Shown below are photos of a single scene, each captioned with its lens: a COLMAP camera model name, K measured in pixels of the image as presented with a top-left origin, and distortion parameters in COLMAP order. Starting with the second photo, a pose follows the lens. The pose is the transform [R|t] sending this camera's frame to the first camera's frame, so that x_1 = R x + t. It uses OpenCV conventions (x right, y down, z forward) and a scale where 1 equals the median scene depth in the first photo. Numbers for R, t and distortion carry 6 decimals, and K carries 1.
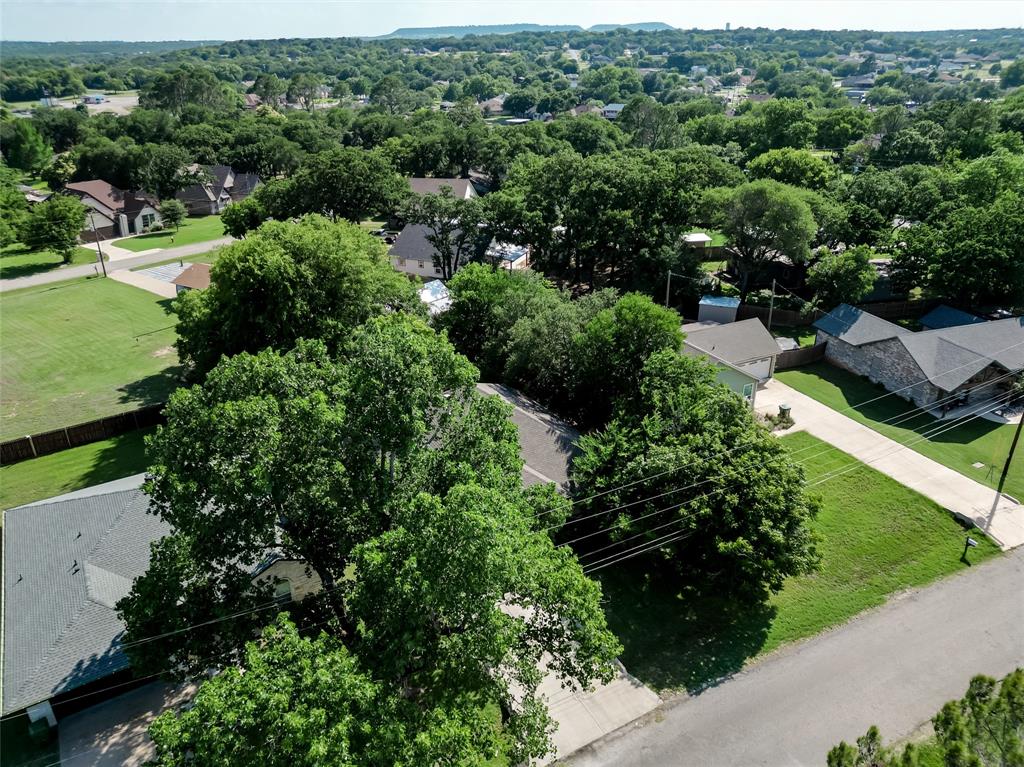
lens RADIAL K [[717.3, 0, 510.0], [0, 717.3, 384.0], [0, 0, 1]] dist [0.039293, -0.038580]
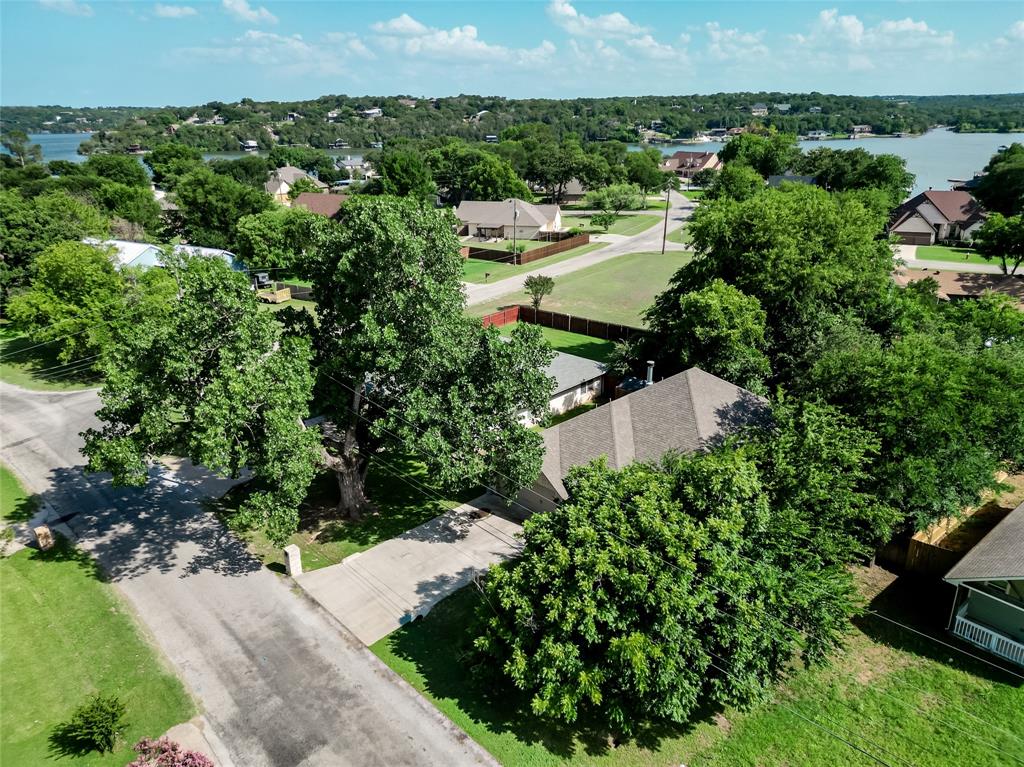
lens RADIAL K [[717.3, 0, 510.0], [0, 717.3, 384.0], [0, 0, 1]] dist [0.039293, -0.038580]
pose [[0.227908, 0.340510, -0.912201, 0.096471], [-0.392816, 0.889387, 0.233852, -0.013910], [0.890928, 0.305031, 0.336456, 0.072128]]
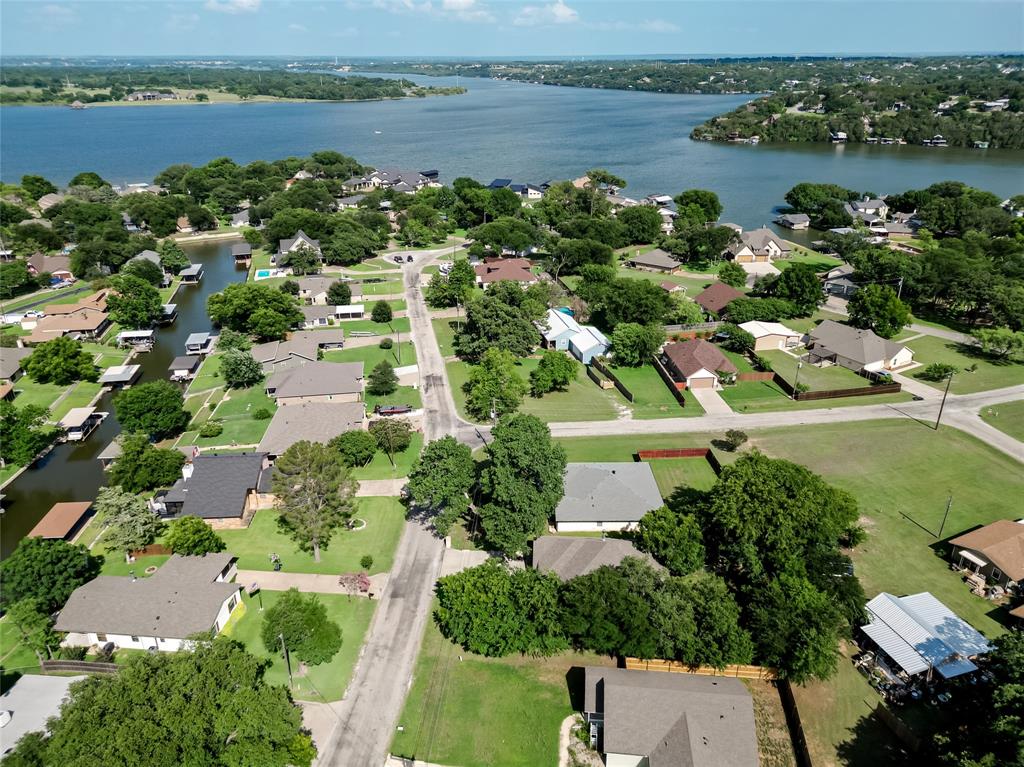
lens RADIAL K [[717.3, 0, 510.0], [0, 717.3, 384.0], [0, 0, 1]] dist [0.039293, -0.038580]
pose [[-0.543386, 0.350910, -0.762623, 0.183606], [-0.338348, 0.739844, 0.581508, -0.171852], [0.768279, 0.574015, -0.283291, 0.149177]]
